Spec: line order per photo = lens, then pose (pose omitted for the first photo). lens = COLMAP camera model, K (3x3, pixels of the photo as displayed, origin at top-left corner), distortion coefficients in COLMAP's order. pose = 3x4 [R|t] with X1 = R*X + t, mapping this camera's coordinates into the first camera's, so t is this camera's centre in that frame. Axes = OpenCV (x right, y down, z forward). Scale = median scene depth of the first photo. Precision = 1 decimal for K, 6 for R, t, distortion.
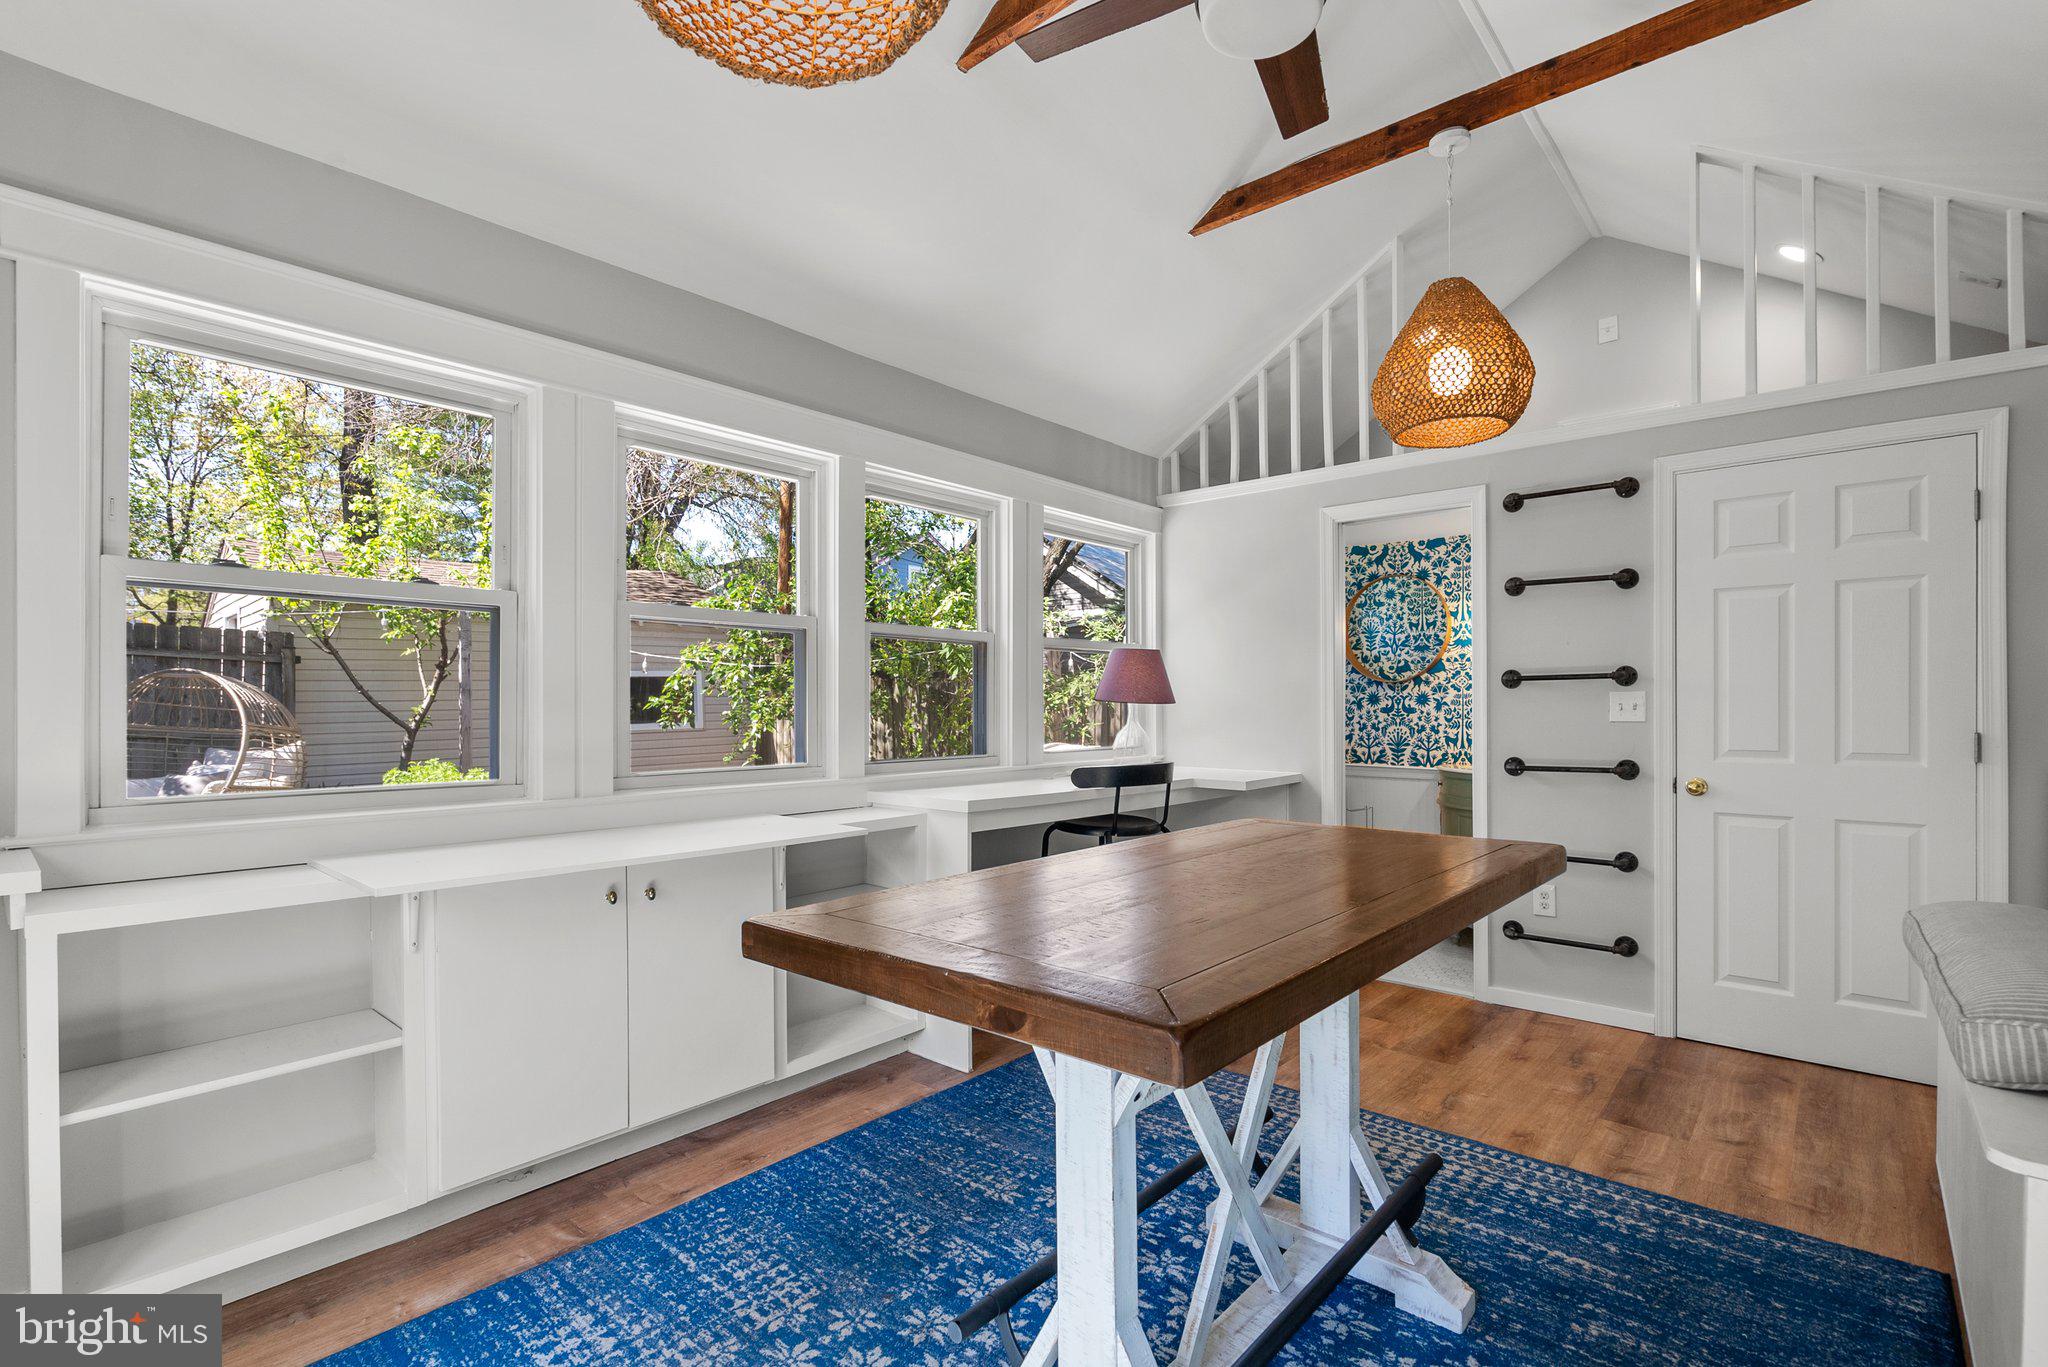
lens RADIAL K [[941.2, 0, 1022.0], [0, 941.2, 694.0], [0, 0, 1]] dist [0.000004, 0.000028]
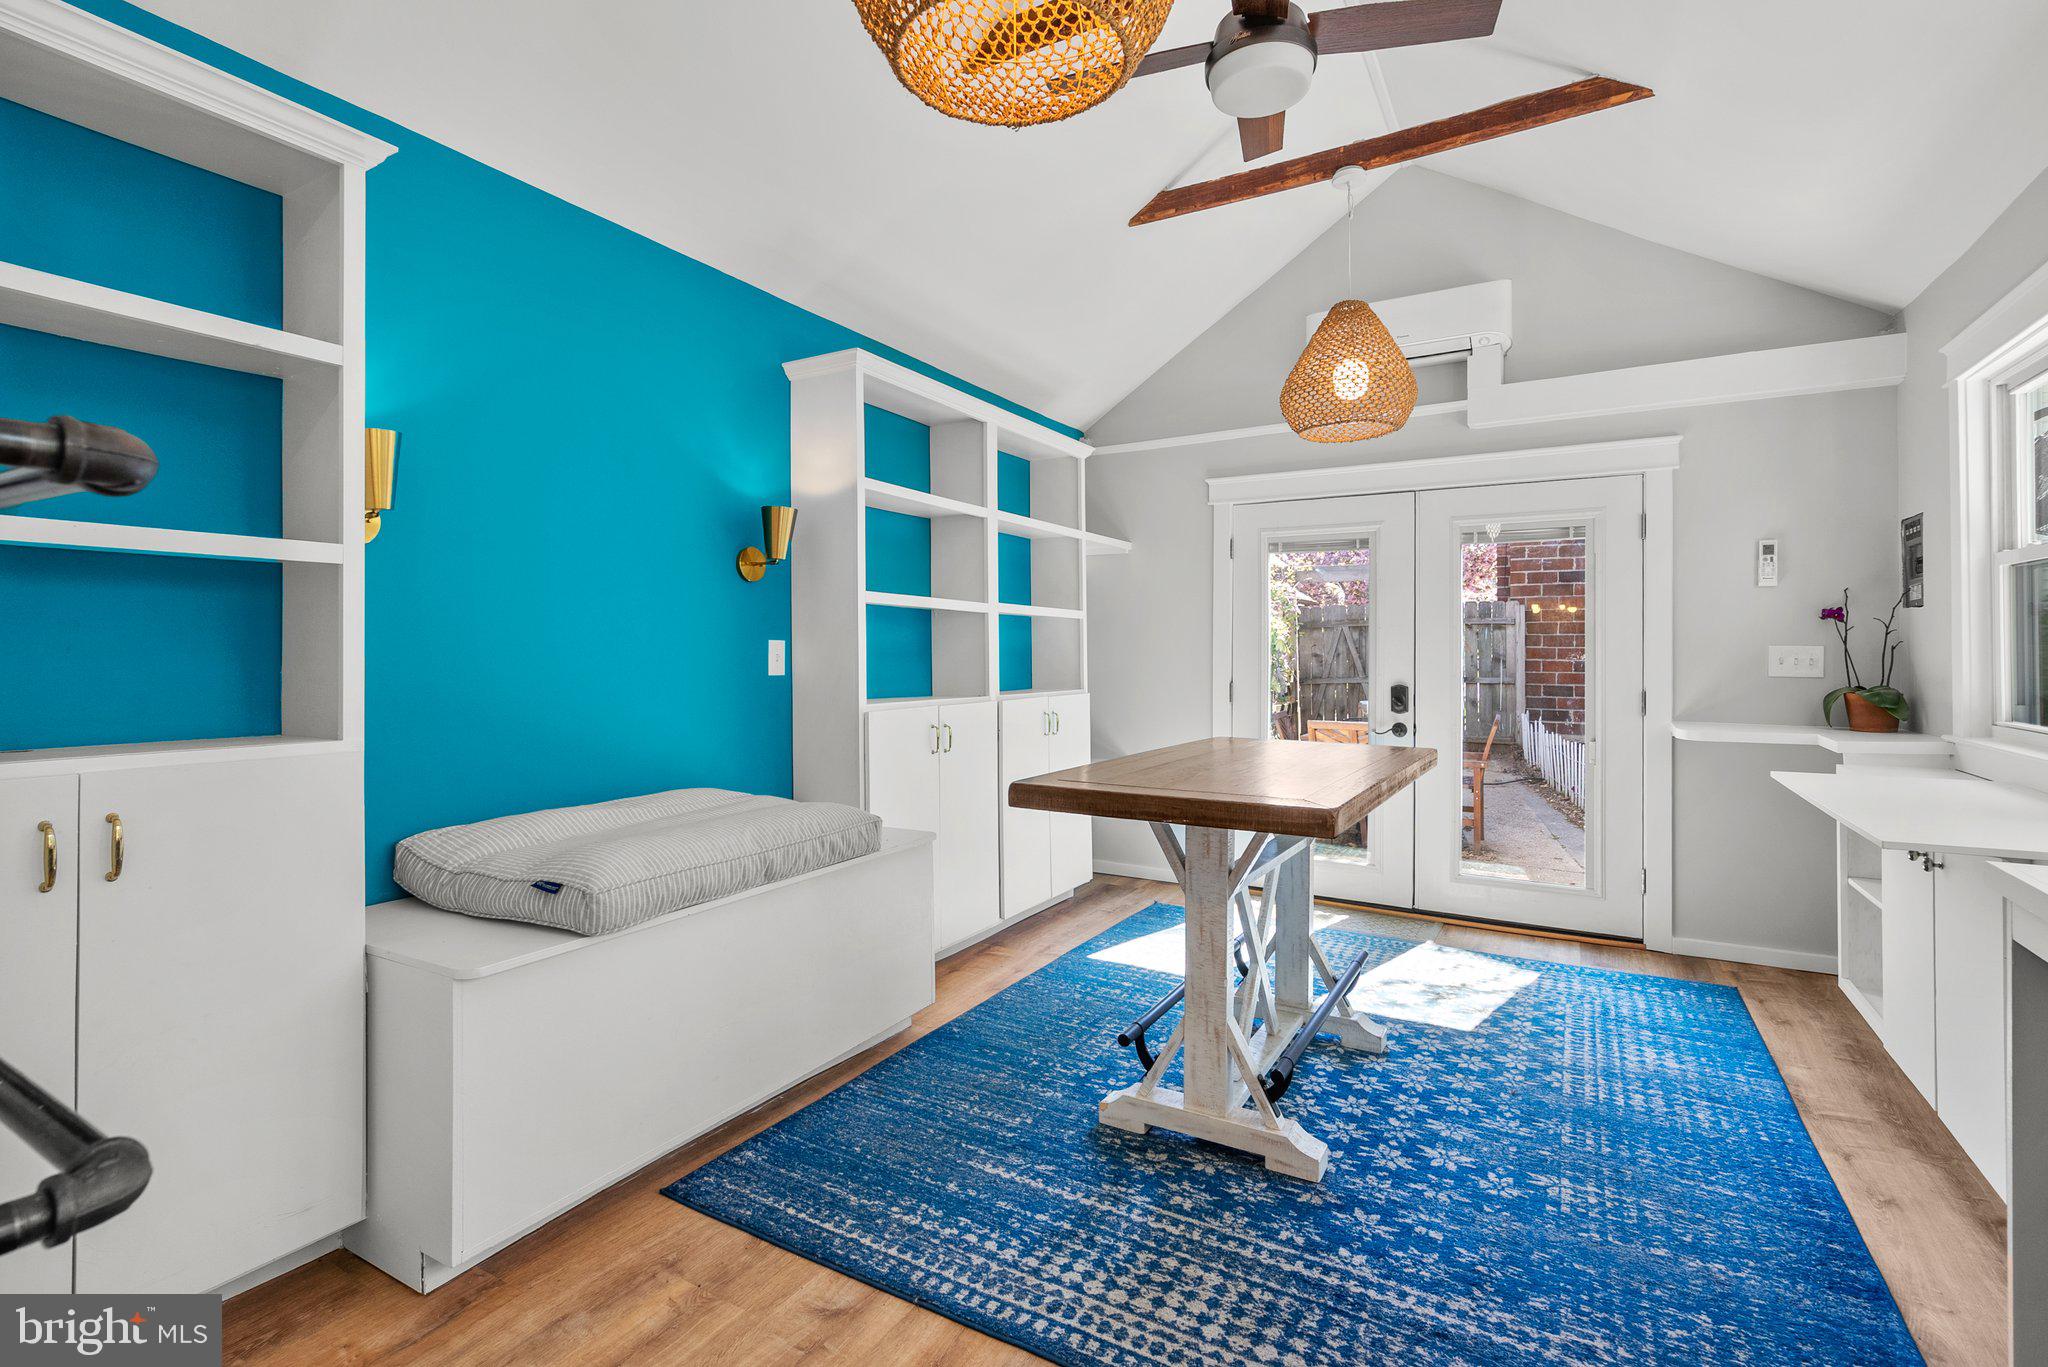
lens RADIAL K [[941.2, 0, 1022.3], [0, 941.2, 667.3], [0, 0, 1]] dist [0.000004, 0.000028]
pose [[-0.980517, 0.004303, -0.196387, 0.695027], [0.004102, 0.999991, 0.001427, 0.020335], [0.196392, 0.000594, -0.980525, 1.871073]]
